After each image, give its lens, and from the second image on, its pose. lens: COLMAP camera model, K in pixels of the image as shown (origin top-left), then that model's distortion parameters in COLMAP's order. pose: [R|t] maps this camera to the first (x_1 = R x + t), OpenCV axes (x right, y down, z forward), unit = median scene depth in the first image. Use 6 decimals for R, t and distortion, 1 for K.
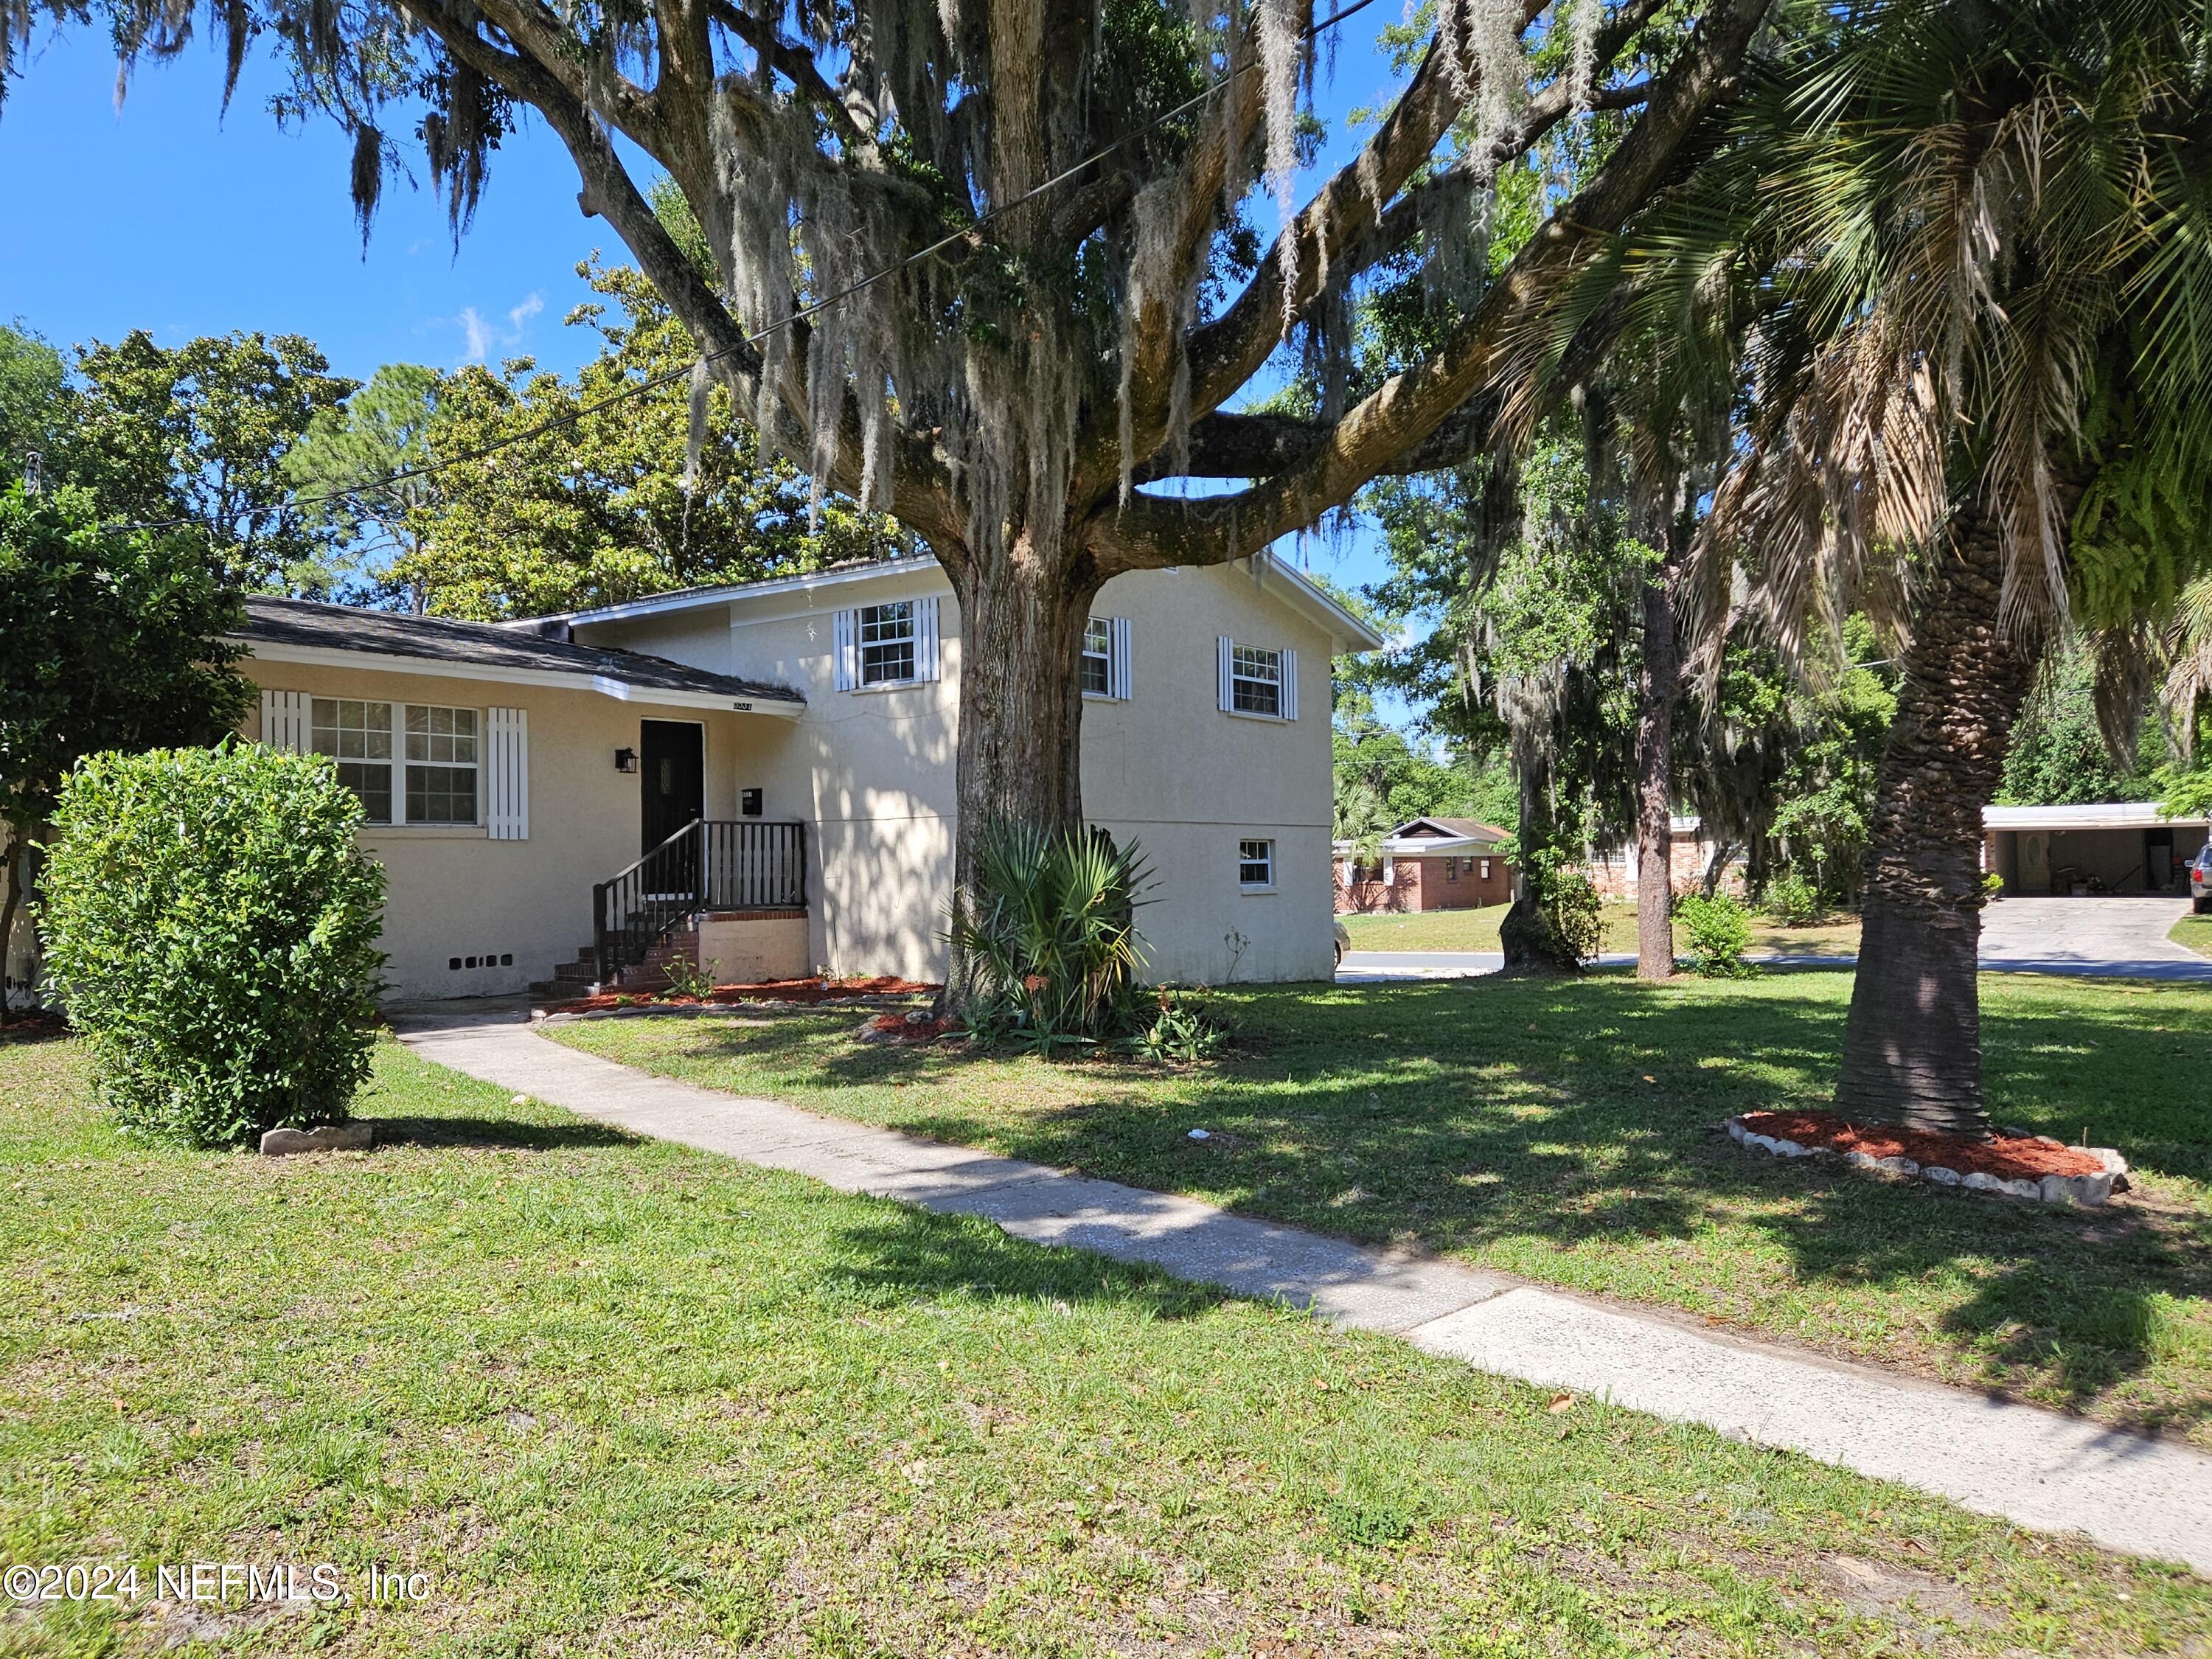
lens RADIAL K [[1695.3, 0, 1108.6], [0, 1695.3, 810.8], [0, 0, 1]] dist [0.110804, -0.164322]
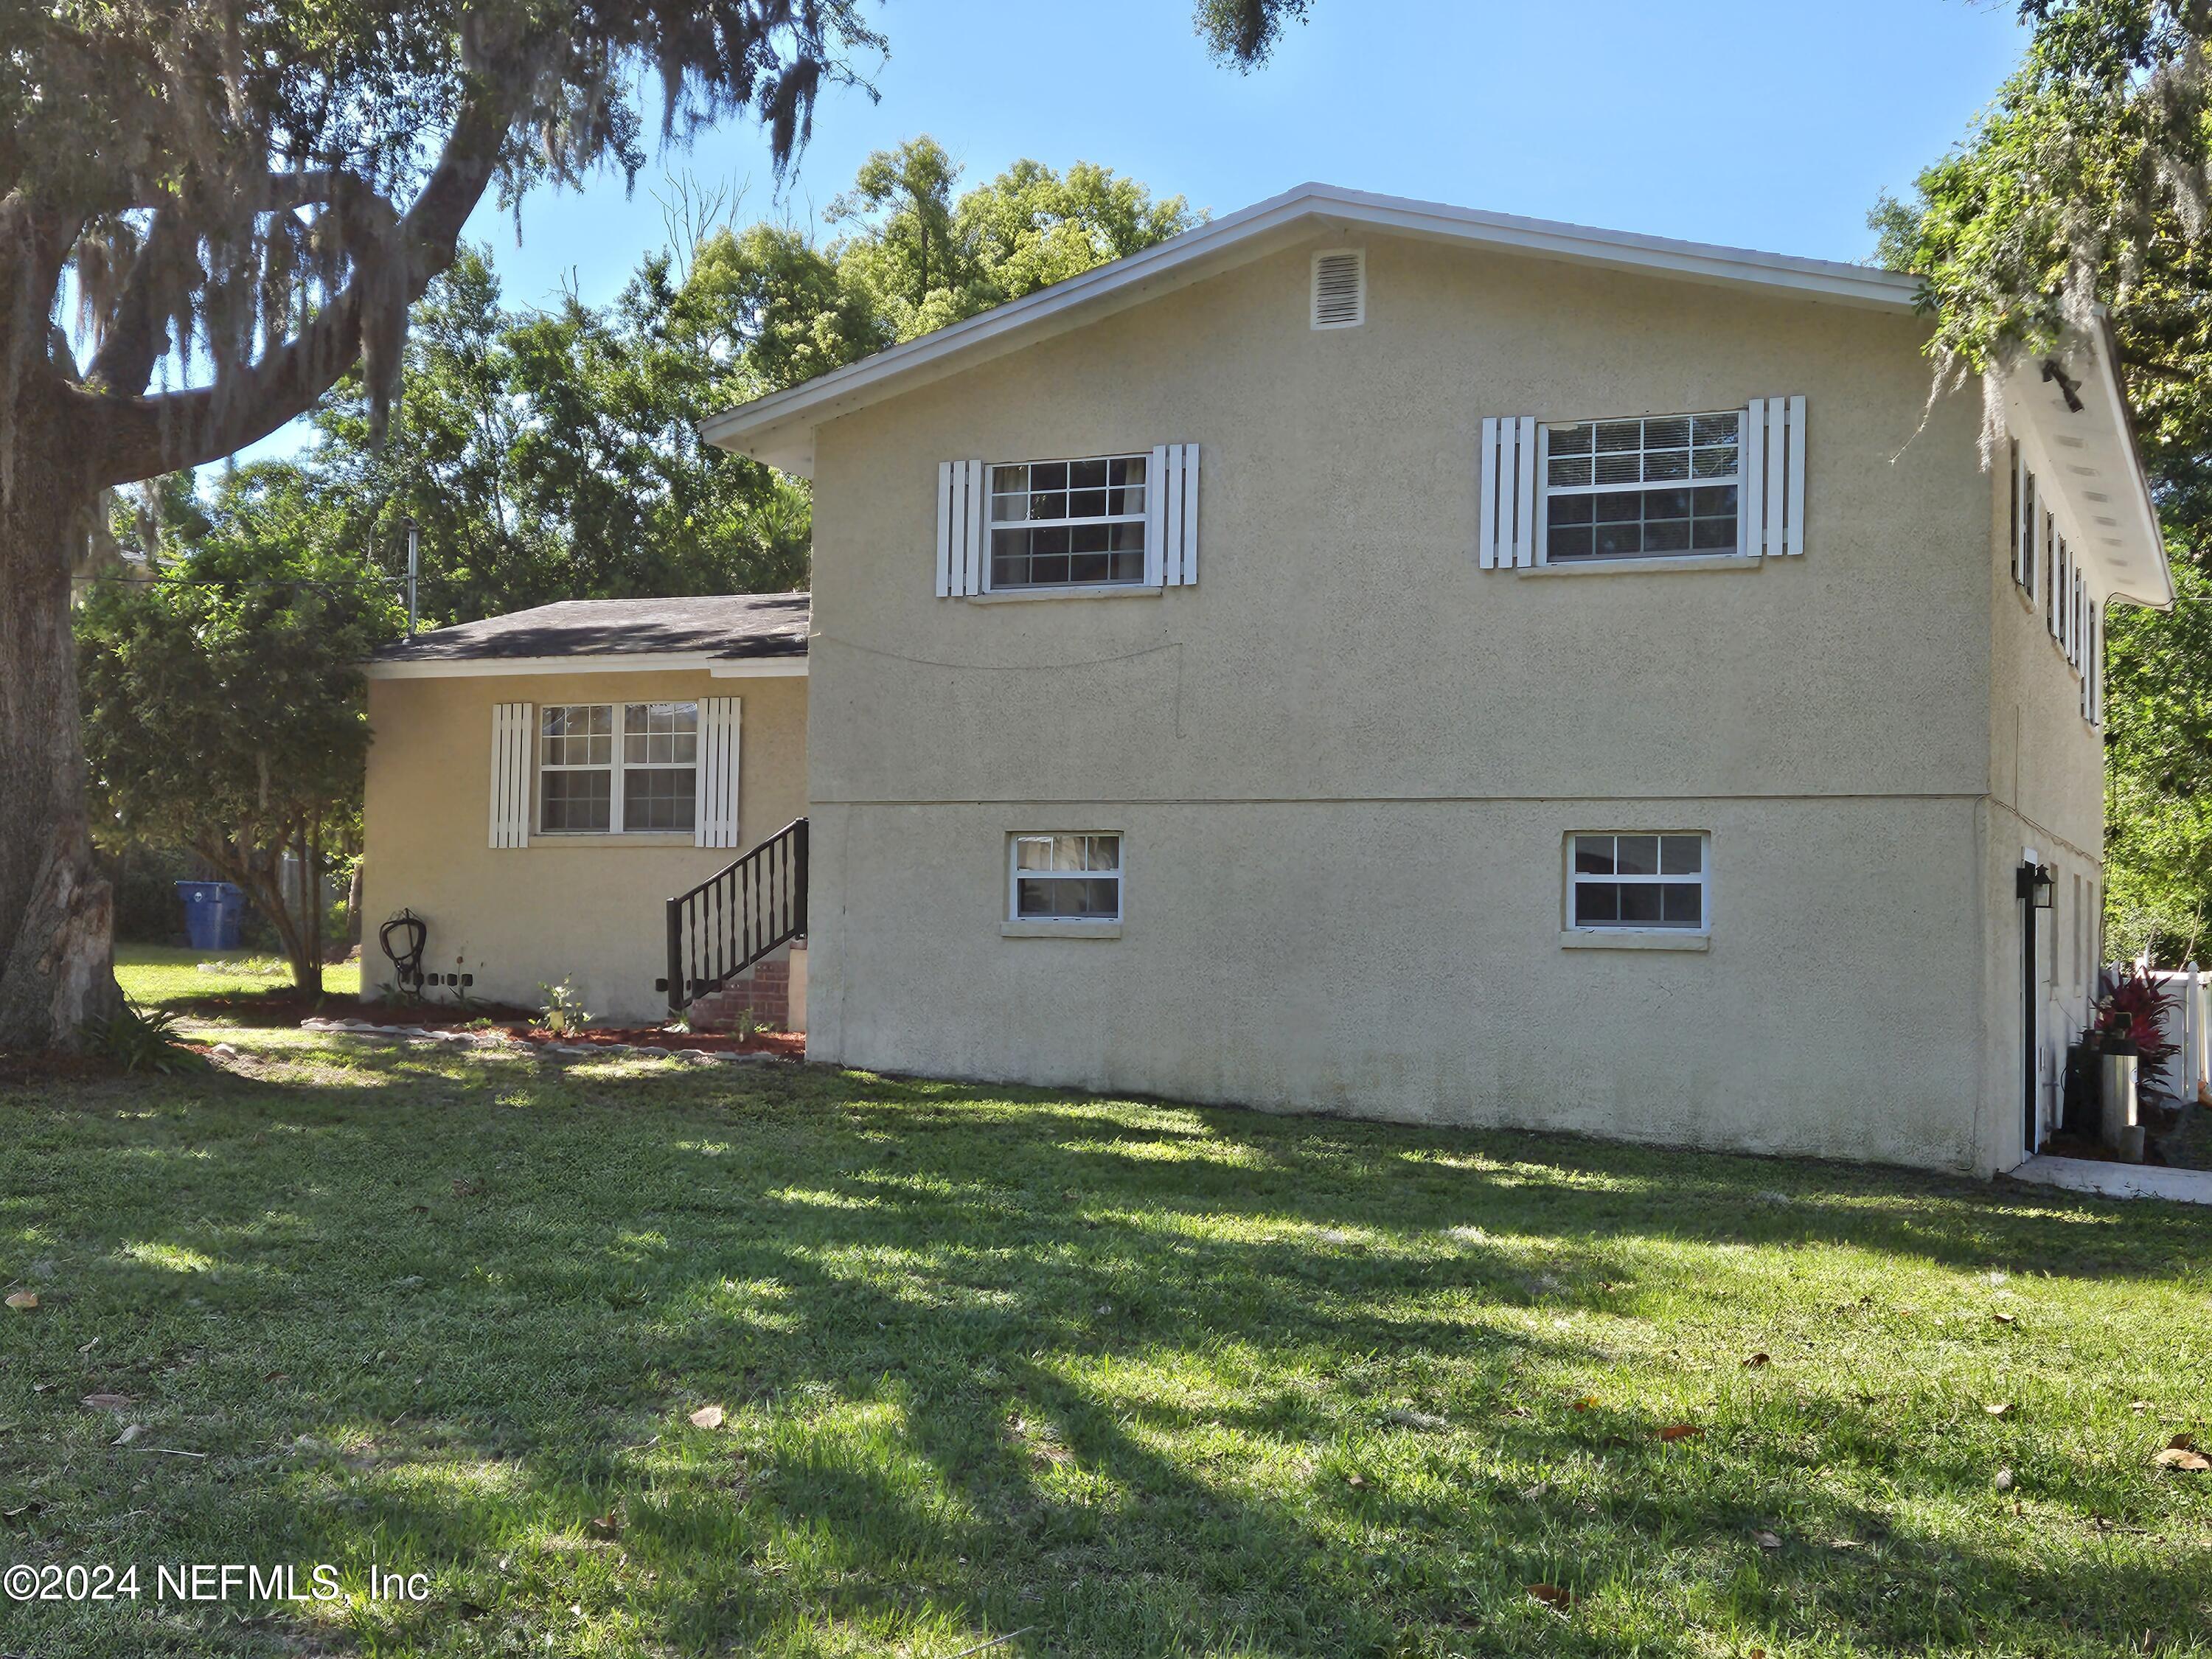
lens RADIAL K [[1695.3, 0, 1108.6], [0, 1695.3, 810.8], [0, 0, 1]] dist [0.110804, -0.164322]
pose [[0.444736, -0.031388, -0.895112, 0.498310], [0.020679, 0.999479, -0.024773, 0.022705], [0.895423, -0.007493, 0.445153, 0.749004]]
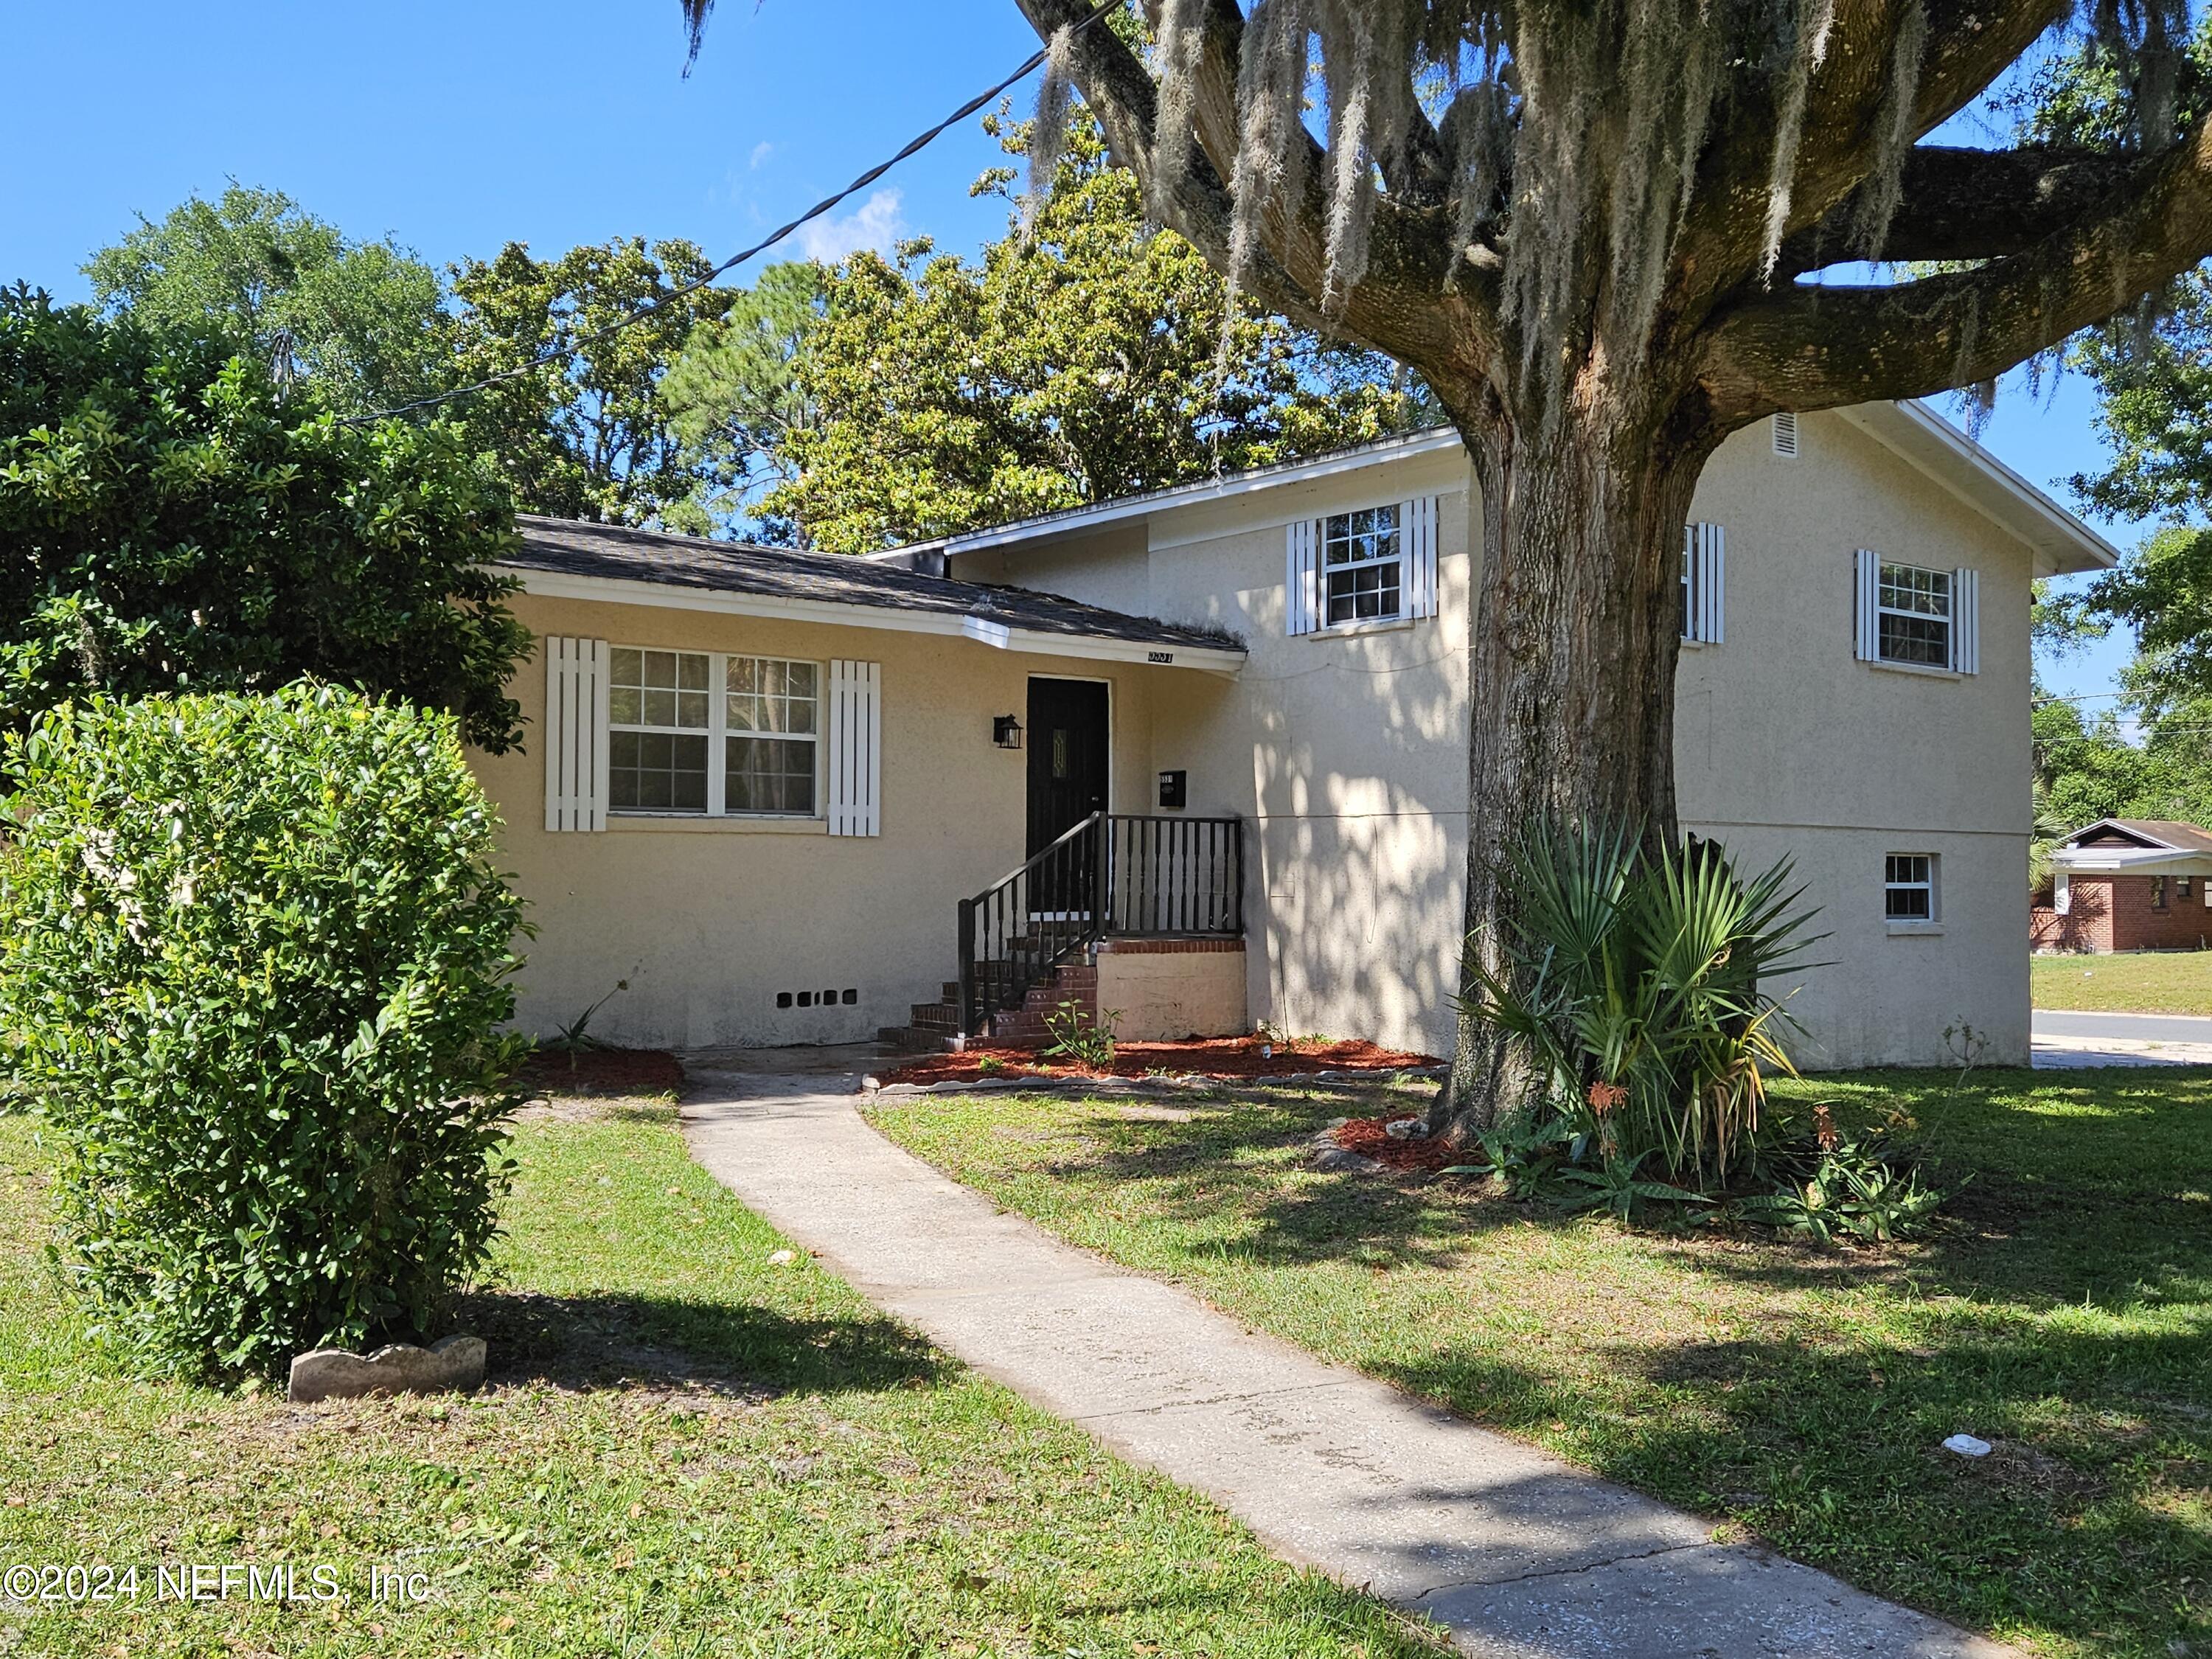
lens RADIAL K [[1695.3, 0, 1108.6], [0, 1695.3, 810.8], [0, 0, 1]] dist [0.110804, -0.164322]
pose [[0.963829, 0.014534, -0.266127, -0.042283], [-0.012137, 0.999870, 0.010649, -0.003394], [0.266247, -0.007034, 0.963879, 0.292867]]
